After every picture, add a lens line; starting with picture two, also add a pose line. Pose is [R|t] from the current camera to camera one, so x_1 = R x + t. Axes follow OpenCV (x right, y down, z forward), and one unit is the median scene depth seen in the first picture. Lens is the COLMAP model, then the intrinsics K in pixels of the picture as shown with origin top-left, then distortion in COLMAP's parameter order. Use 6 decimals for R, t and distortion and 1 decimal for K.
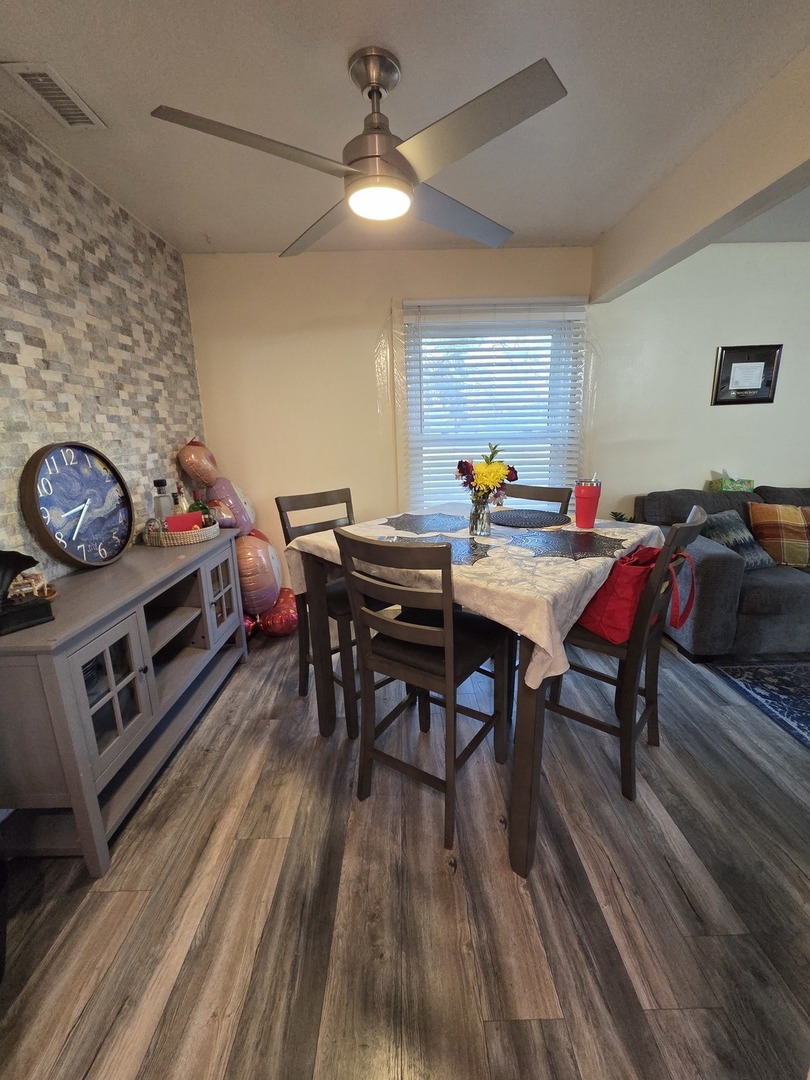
lens RADIAL K [[441.8, 0, 405.7], [0, 441.8, 542.6], [0, 0, 1]] dist [-0.003606, -0.000168]
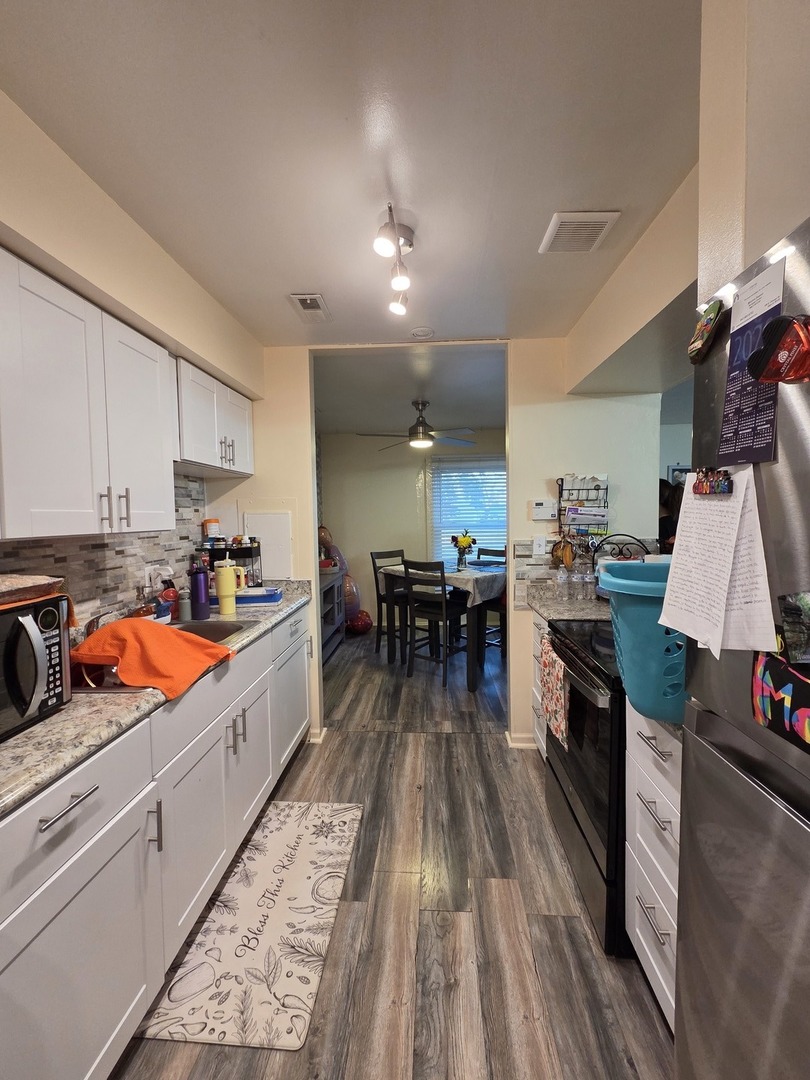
lens RADIAL K [[441.8, 0, 406.7], [0, 441.8, 538.4], [0, 0, 1]] dist [-0.003606, -0.000168]
pose [[0.997354, 0.010659, -0.071915, 0.039725], [-0.024269, 0.981263, -0.191136, 0.250748], [0.068530, 0.192376, 0.978925, -1.169071]]
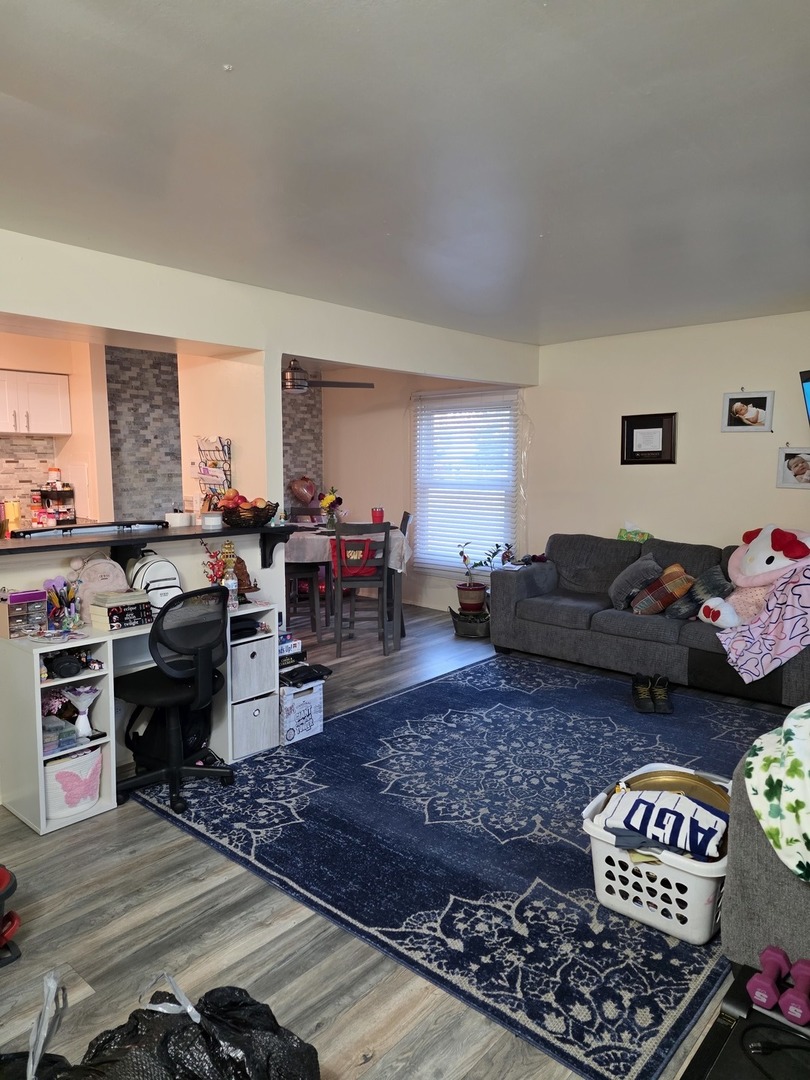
lens RADIAL K [[725.5, 0, 399.8], [0, 725.5, 545.0], [0, 0, 1]] dist [0.048983, 0.000049]
pose [[0.737344, 0.103338, -0.667566, 2.364321], [-0.184797, 0.981390, -0.052196, 0.150157], [0.649749, 0.161851, 0.742719, -1.139727]]
